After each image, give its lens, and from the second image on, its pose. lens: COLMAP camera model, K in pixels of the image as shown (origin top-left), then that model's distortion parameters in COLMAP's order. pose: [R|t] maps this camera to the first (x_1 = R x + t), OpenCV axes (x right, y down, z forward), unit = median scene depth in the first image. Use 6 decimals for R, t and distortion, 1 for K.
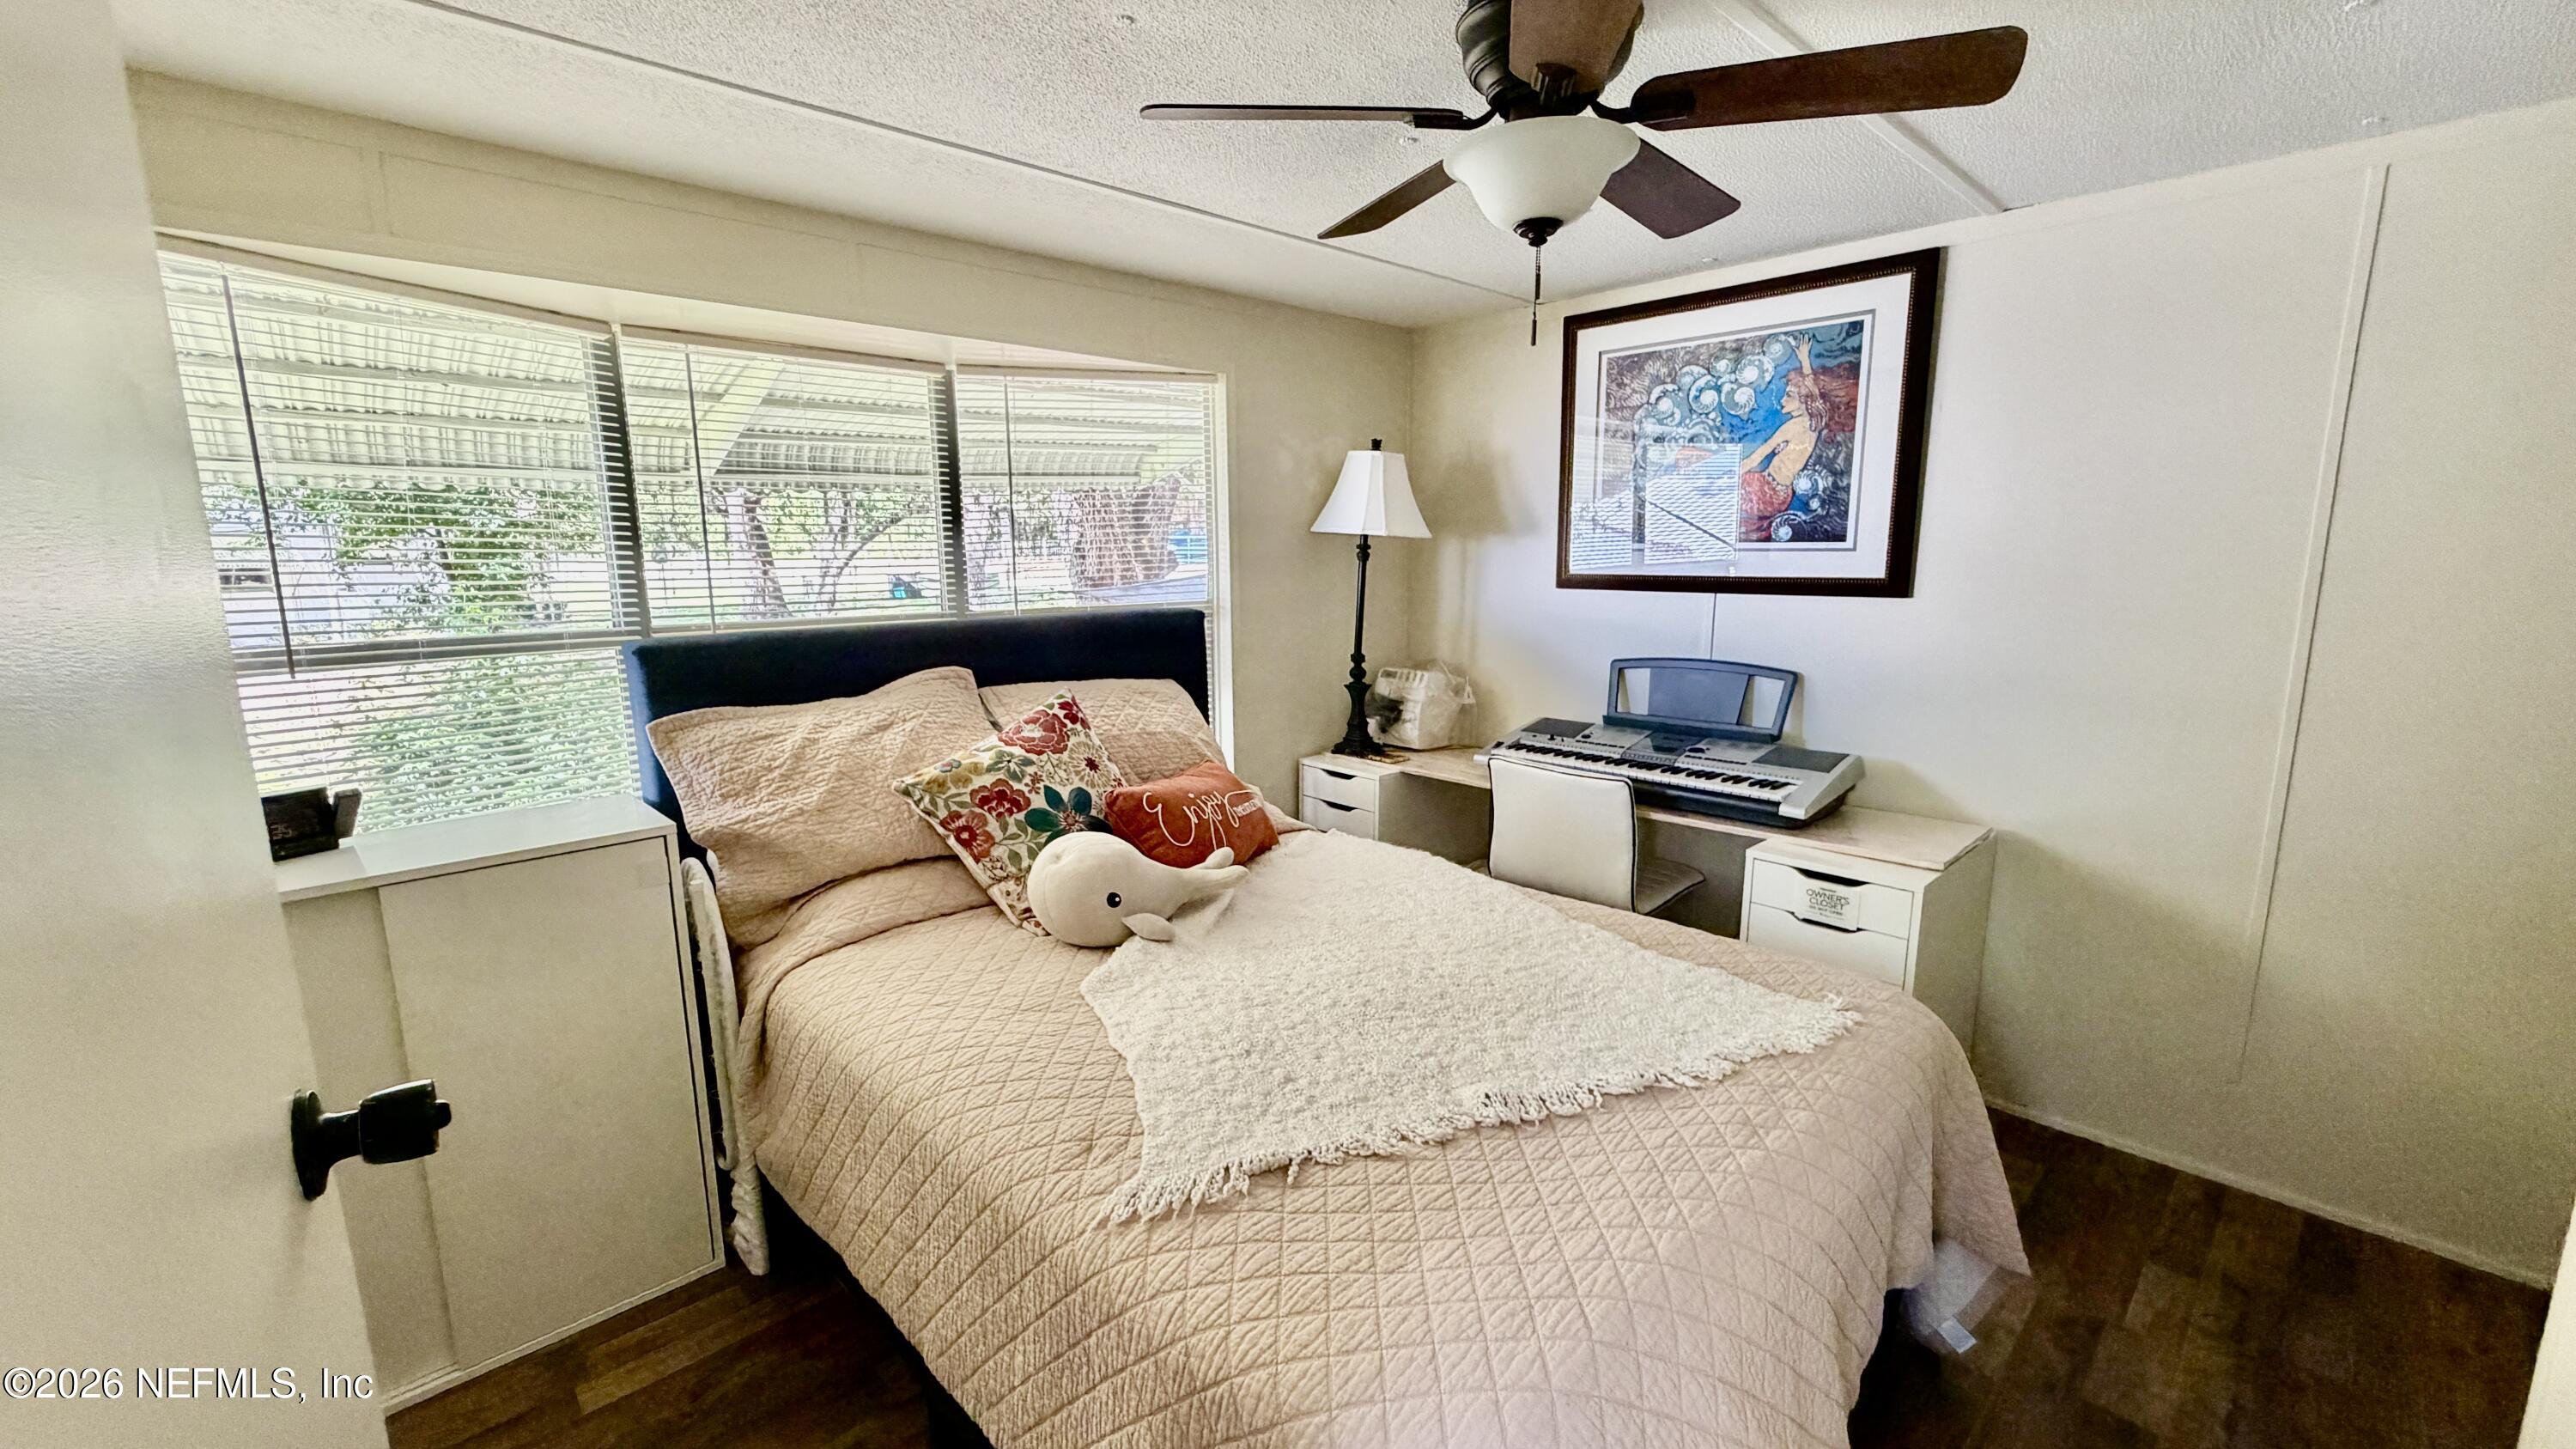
lens RADIAL K [[1013.7, 0, 1272.5], [0, 1013.7, 718.6], [0, 0, 1]] dist [-0.002325, -0.000073]
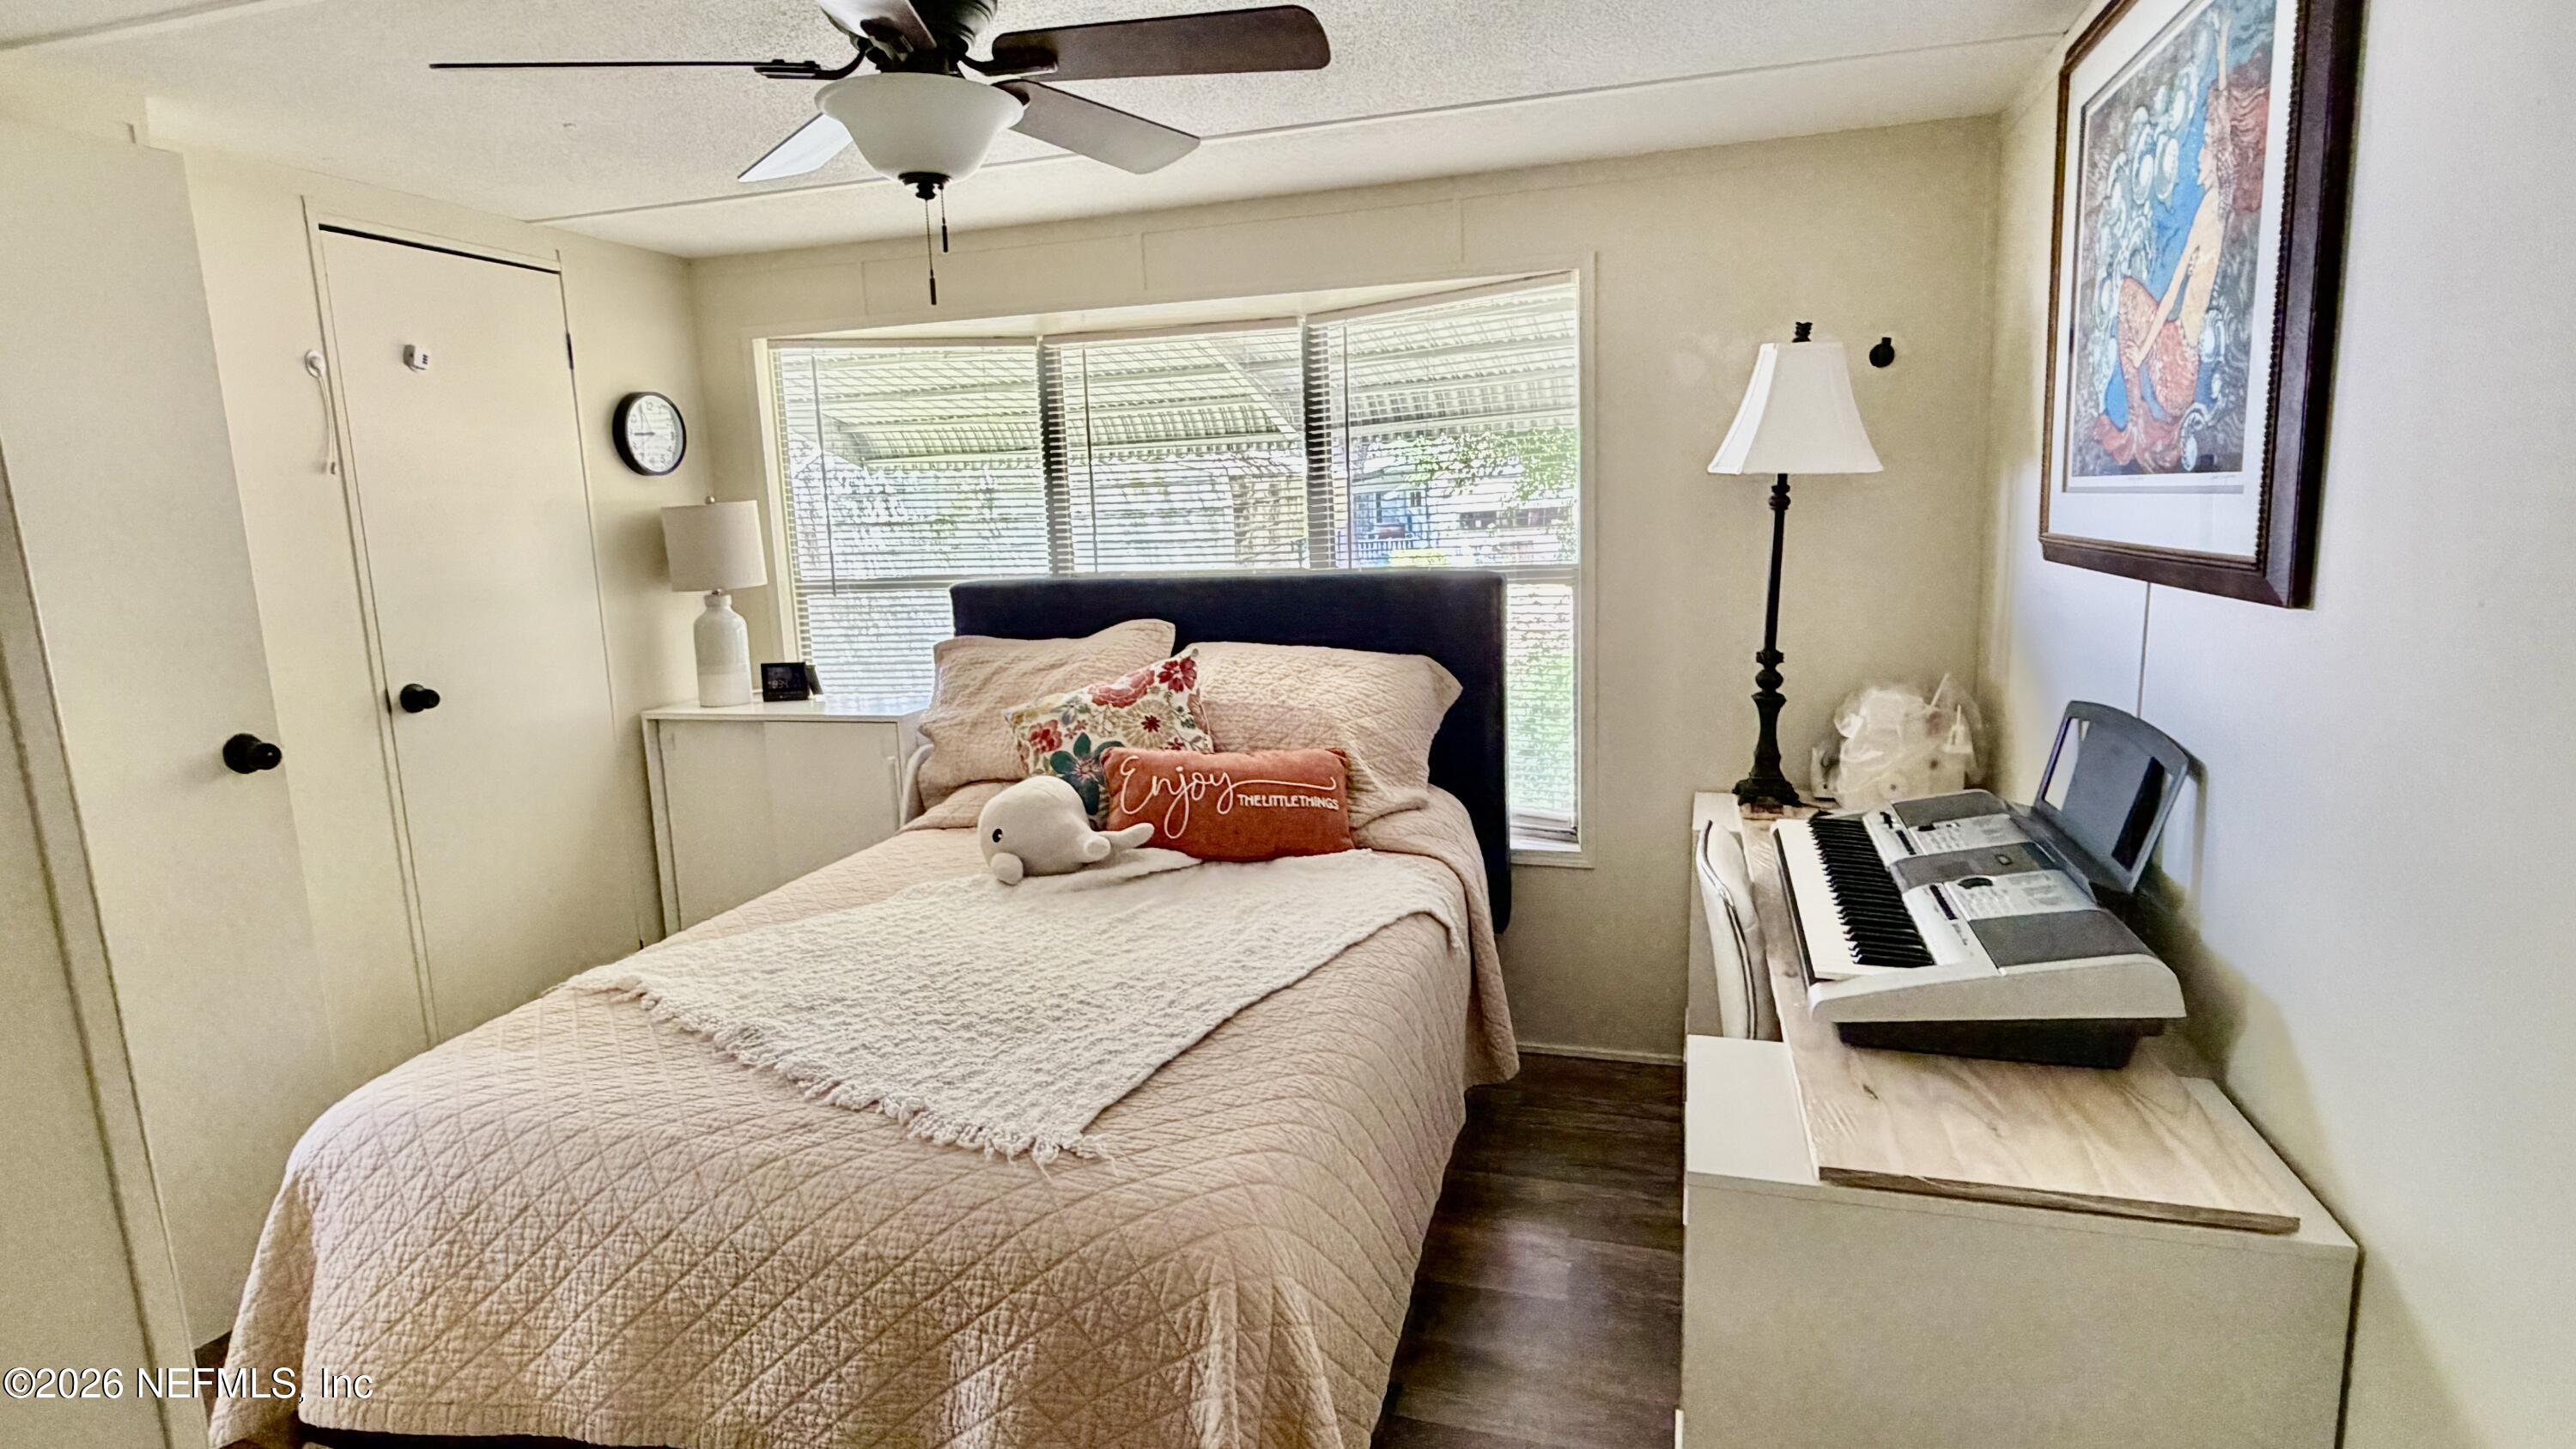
lens RADIAL K [[1287.3, 0, 1282.2], [0, 1287.3, 722.9], [0, 0, 1]] dist [0.027921, 0.001535]
pose [[0.521846, 0.134605, -0.842353, 0.715769], [-0.116209, 0.989484, 0.086124, -0.059986], [0.845087, 0.052945, 0.532001, 0.315681]]
